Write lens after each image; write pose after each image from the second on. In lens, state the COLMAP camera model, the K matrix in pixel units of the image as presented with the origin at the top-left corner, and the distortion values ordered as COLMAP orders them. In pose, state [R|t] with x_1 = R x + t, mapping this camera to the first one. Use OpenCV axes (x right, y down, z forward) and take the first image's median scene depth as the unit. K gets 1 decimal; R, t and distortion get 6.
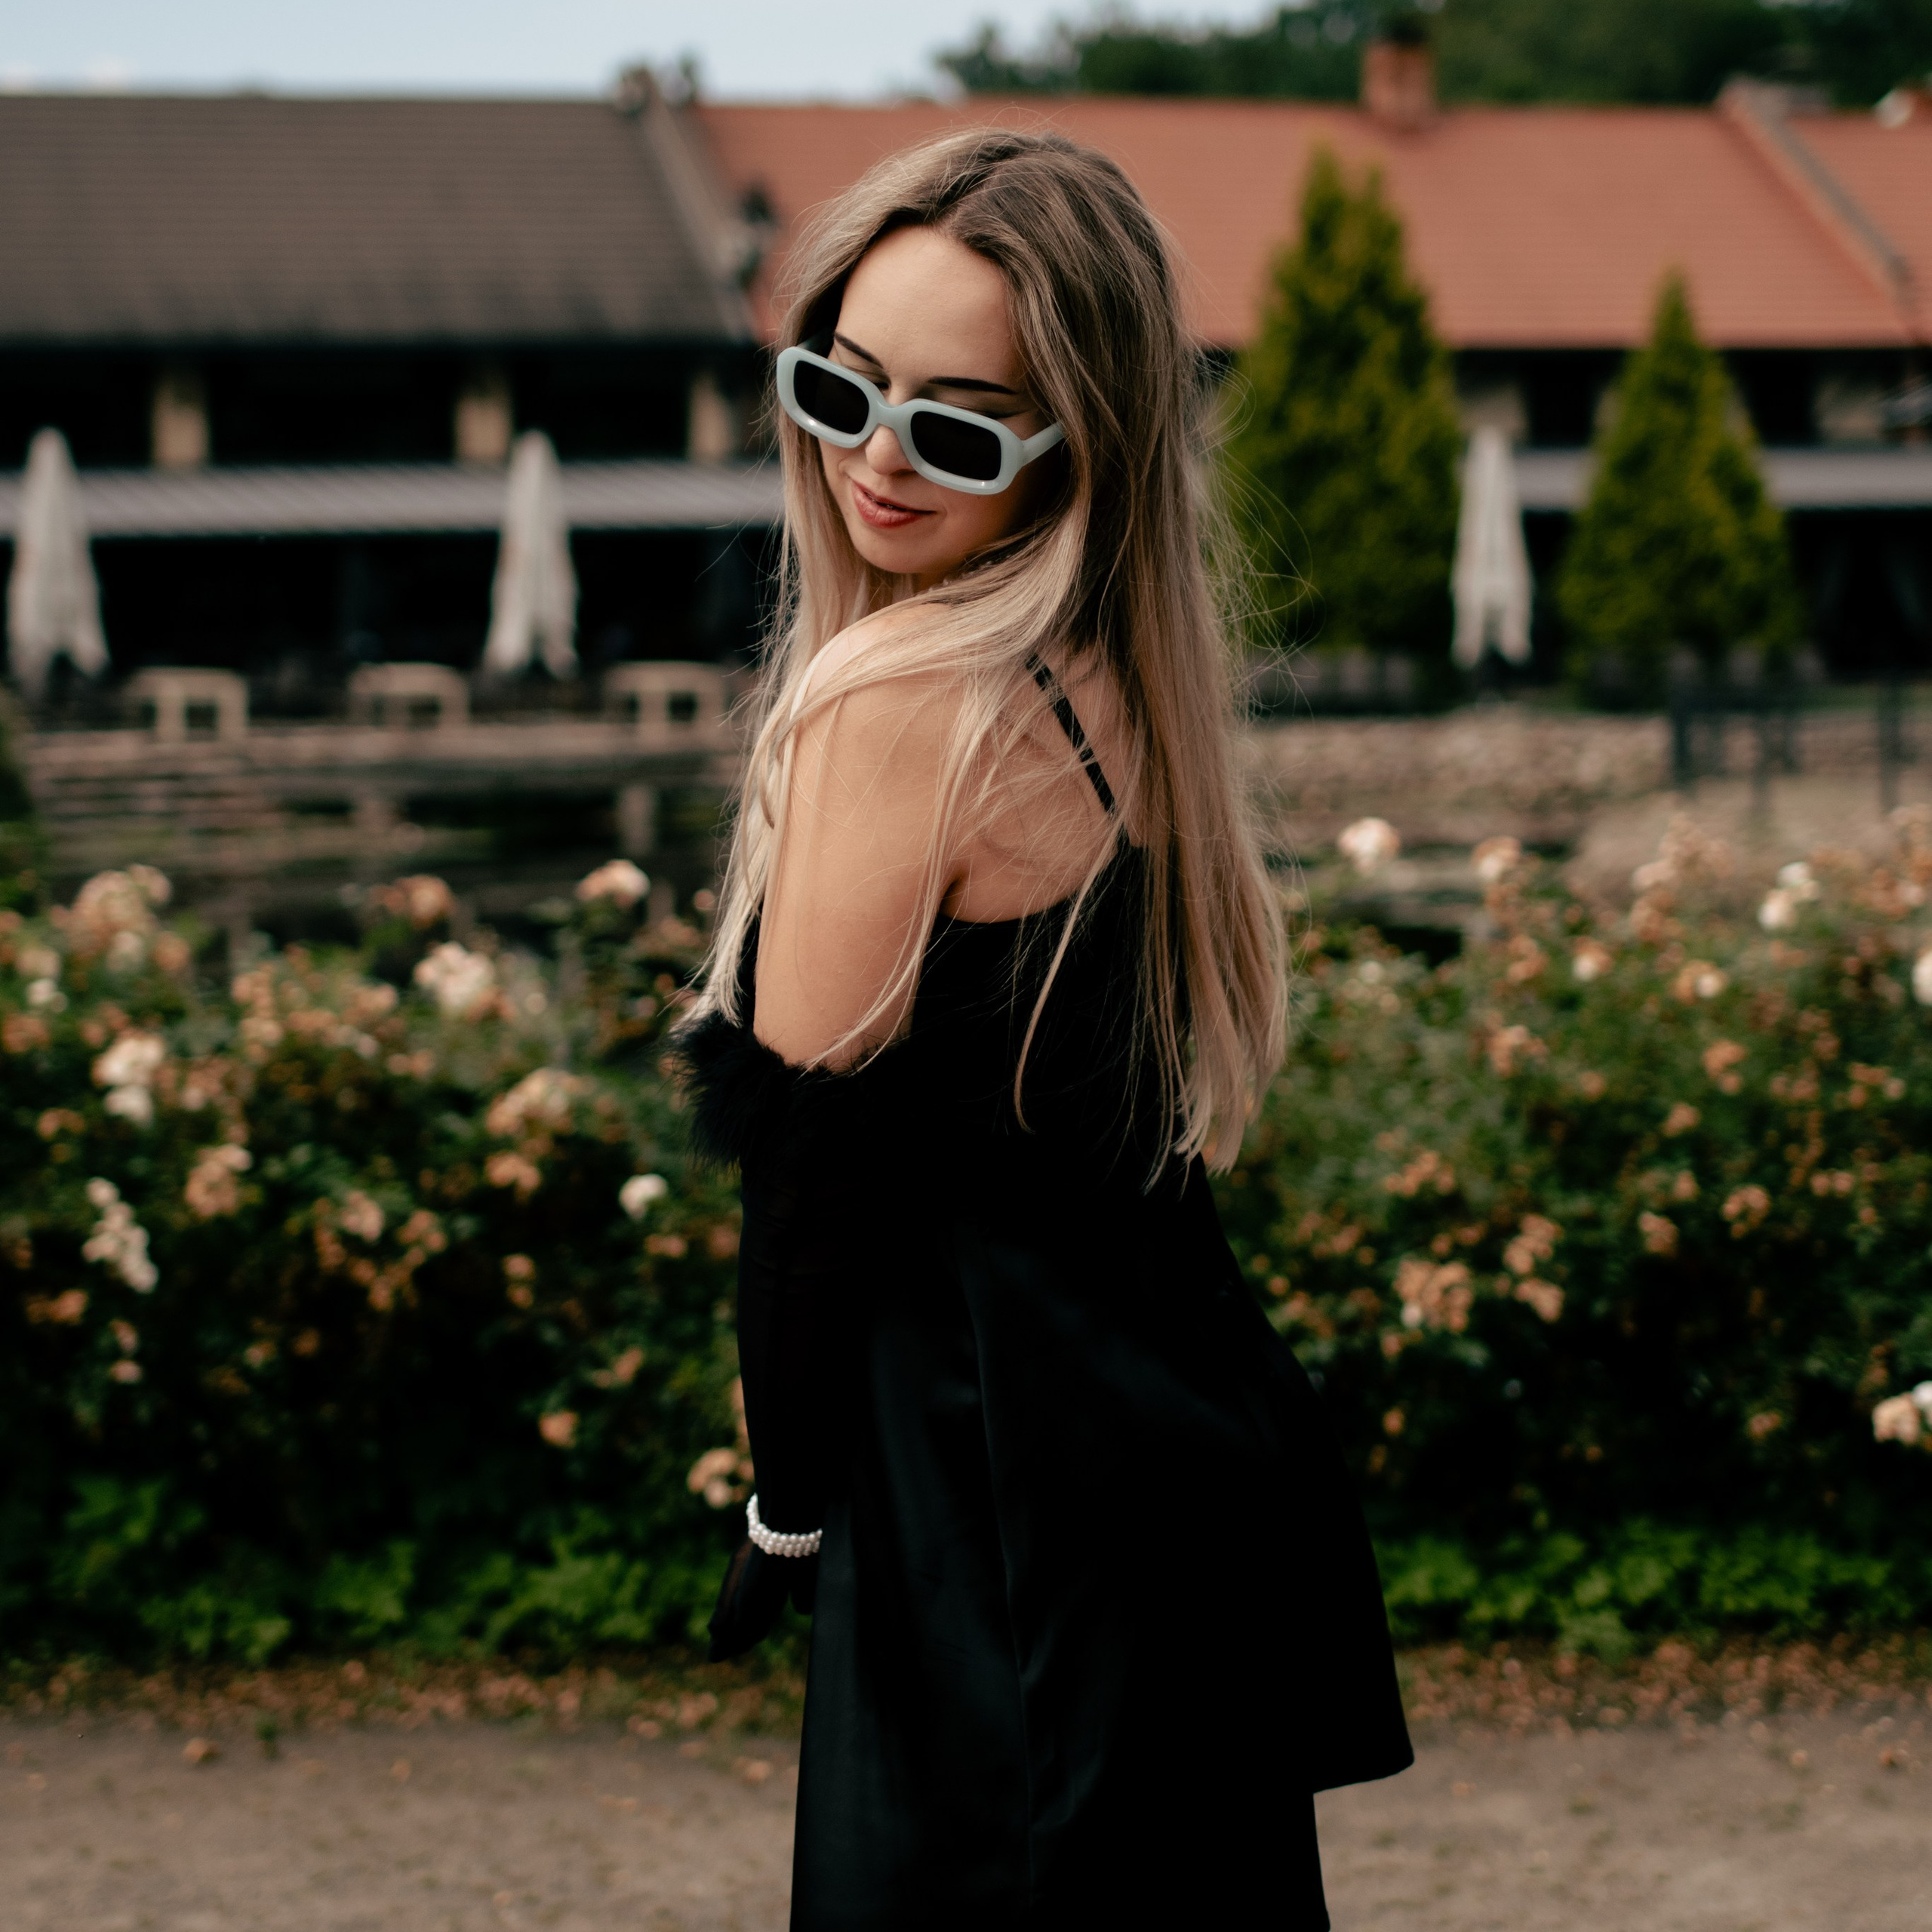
lens RADIAL K [[4291.4, 0, 958.2], [0, 4291.4, 964.6], [0, 0, 1]] dist [-0.083196, -0.069578]
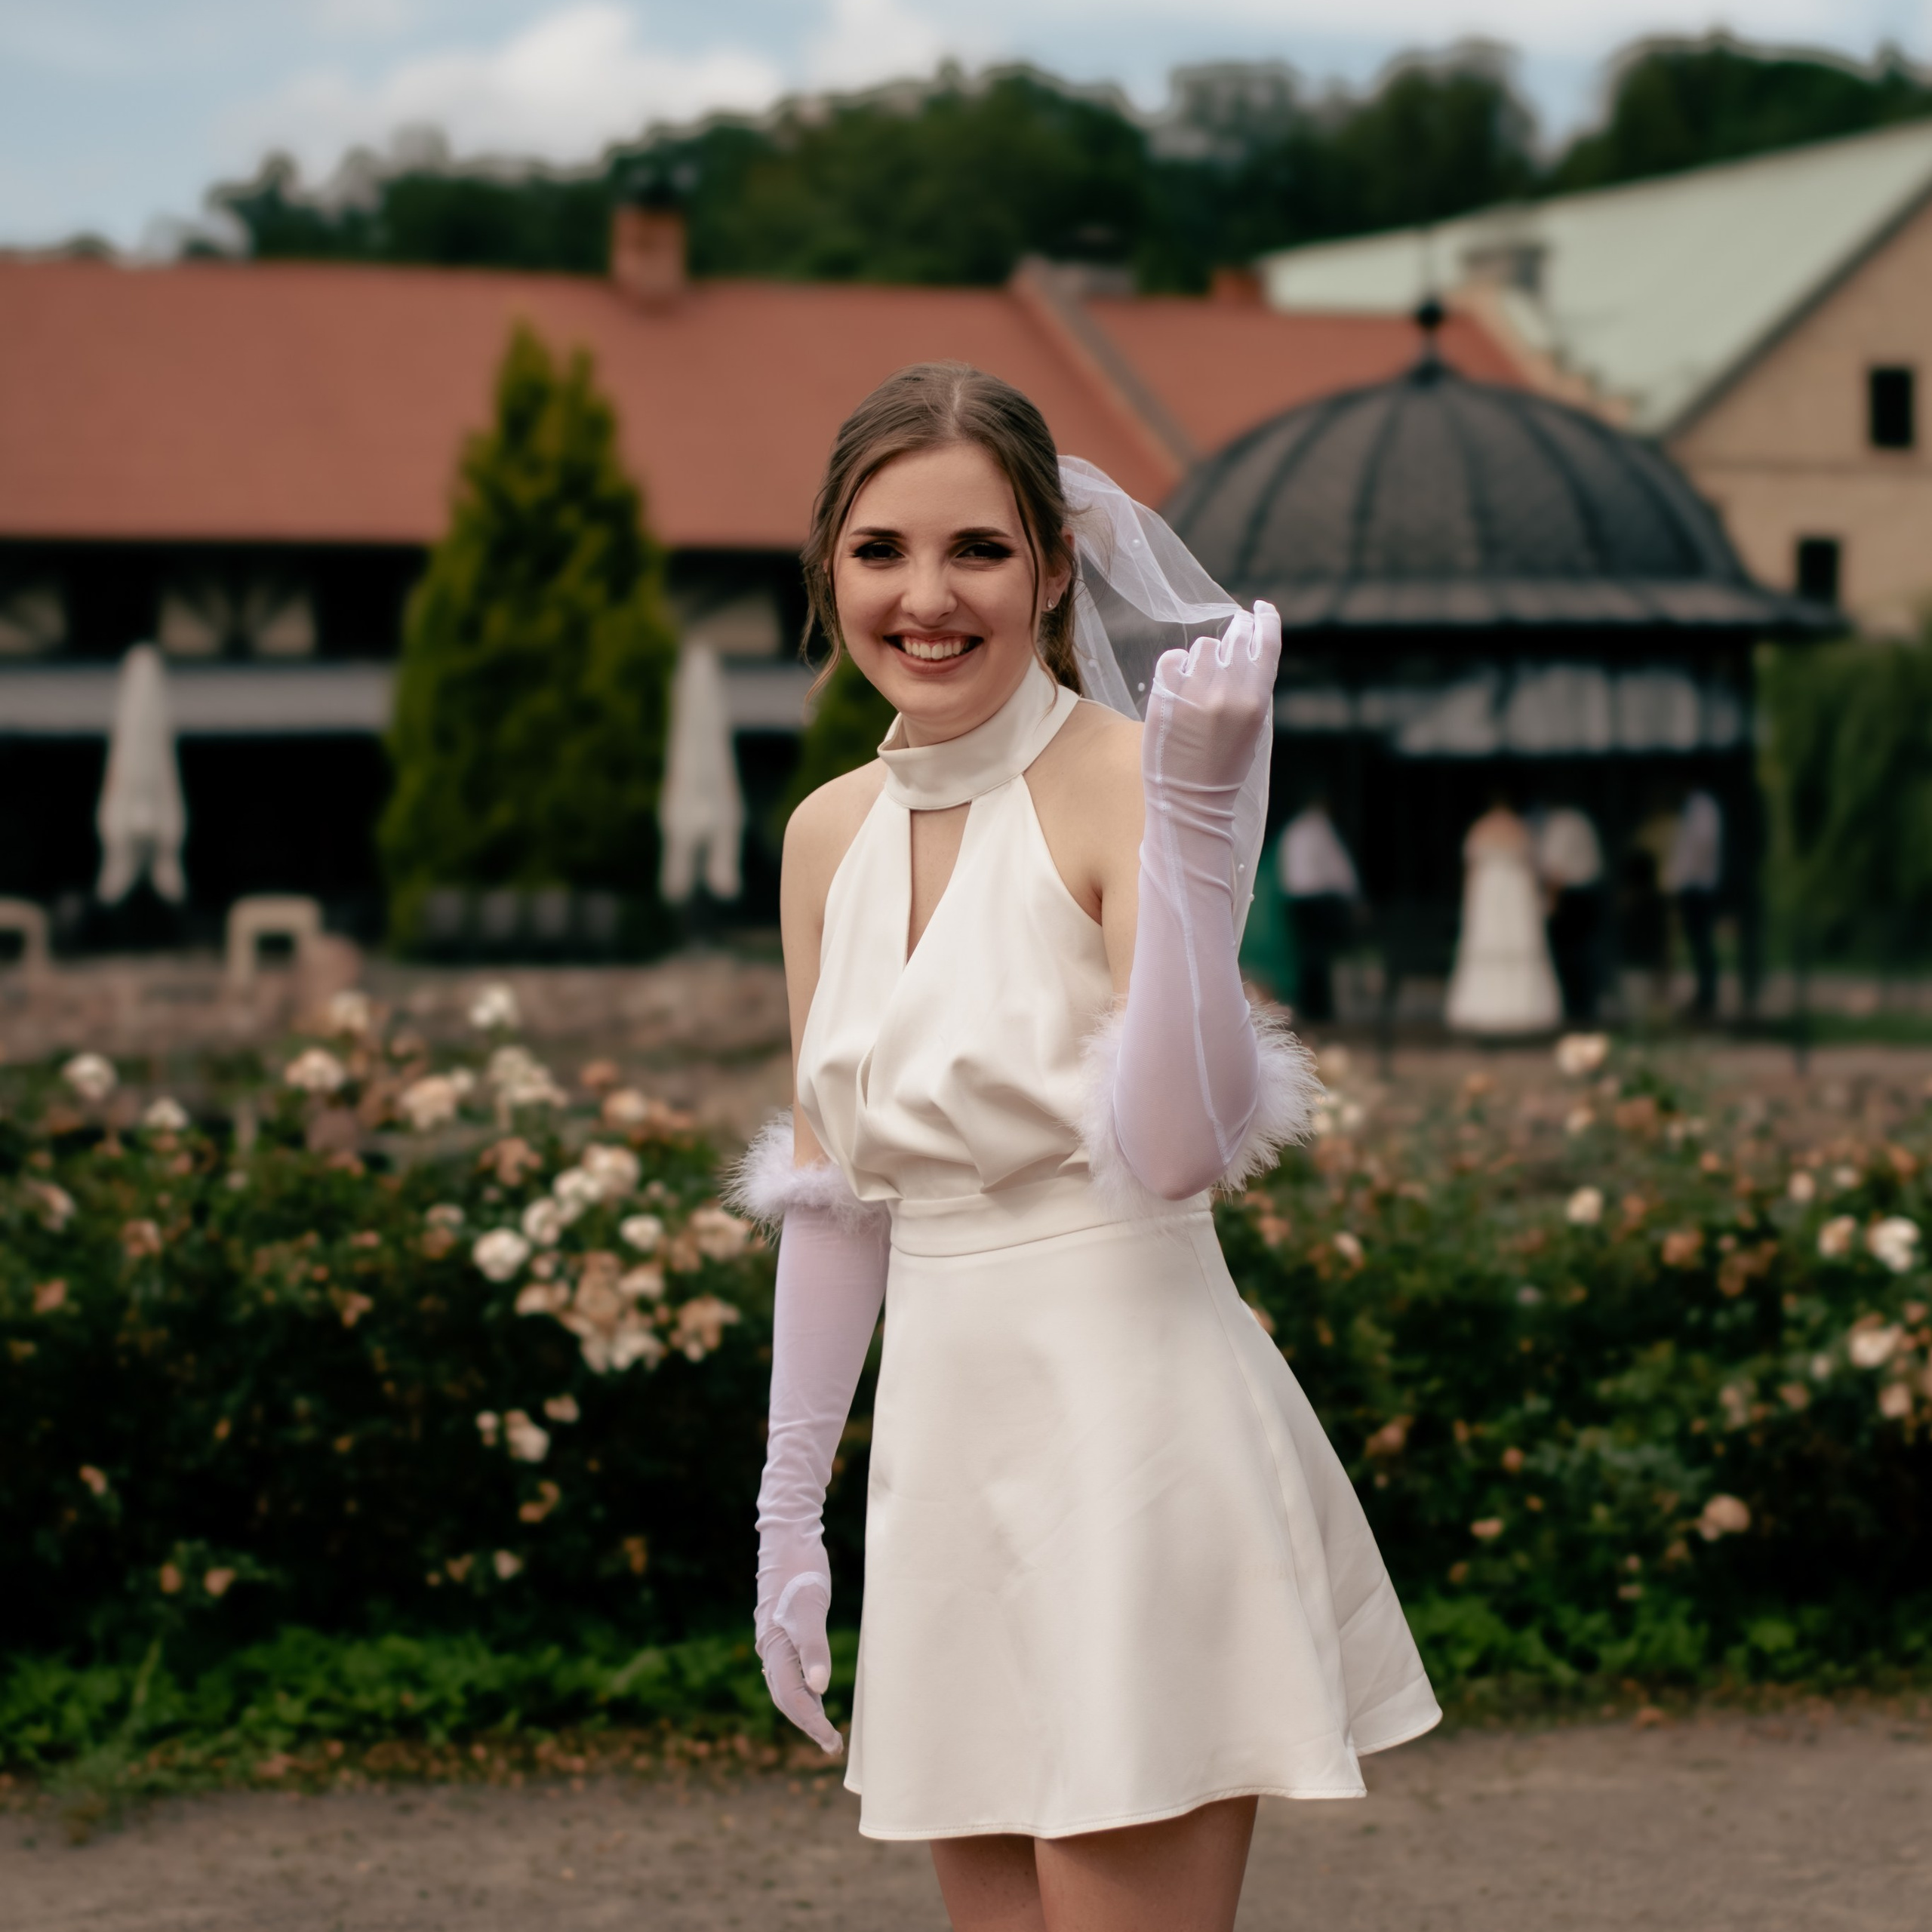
lens RADIAL K [[4969.7, 0, 968.1], [0, 4969.7, 966.4], [0, 0, 1]] dist [-0.031899, -0.090602]
pose [[0.990560, 0.007877, 0.136853, 0.038858], [-0.000214, 0.998436, -0.055913, 0.001649], [-0.137080, 0.055356, 0.989012, -0.041633]]
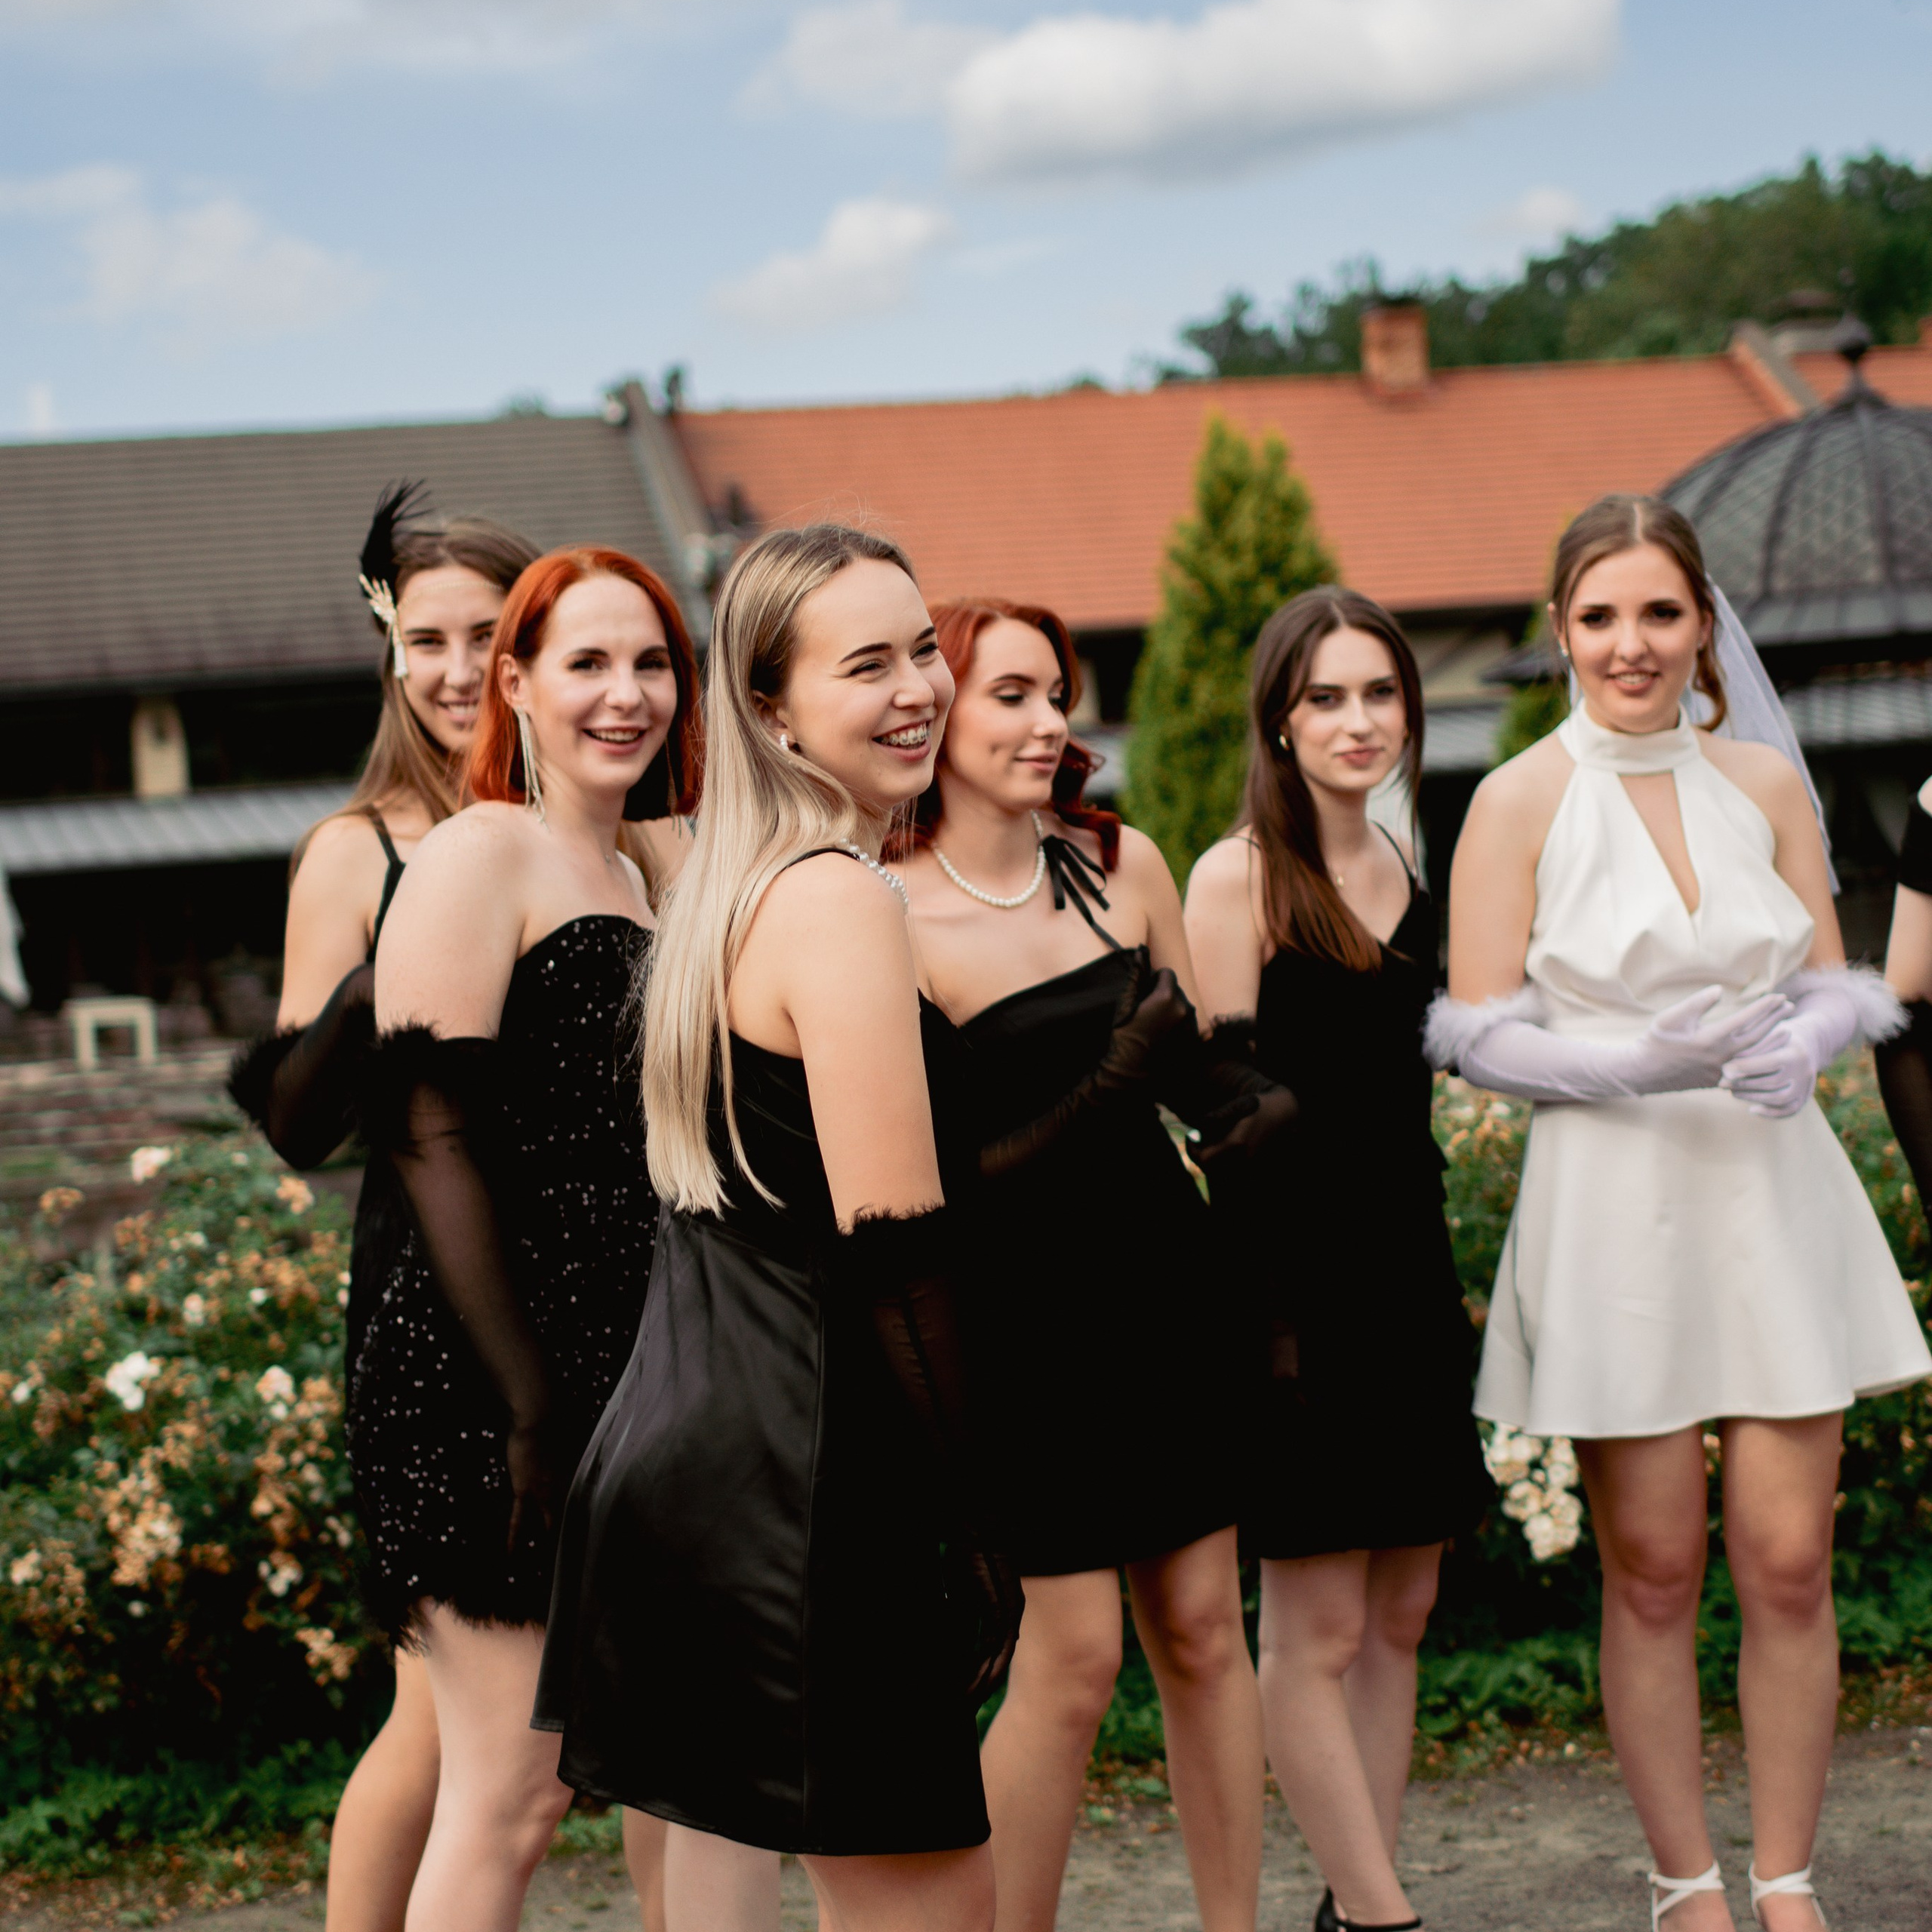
lens RADIAL K [[4291.4, 0, 958.2], [0, 4291.4, 964.6], [0, 0, 1]] dist [-0.083196, -0.069578]
pose [[0.994357, -0.049306, -0.093930, 0.122170], [0.043347, 0.996979, -0.064455, -0.000931], [0.096825, 0.060019, 0.993490, -0.010084]]
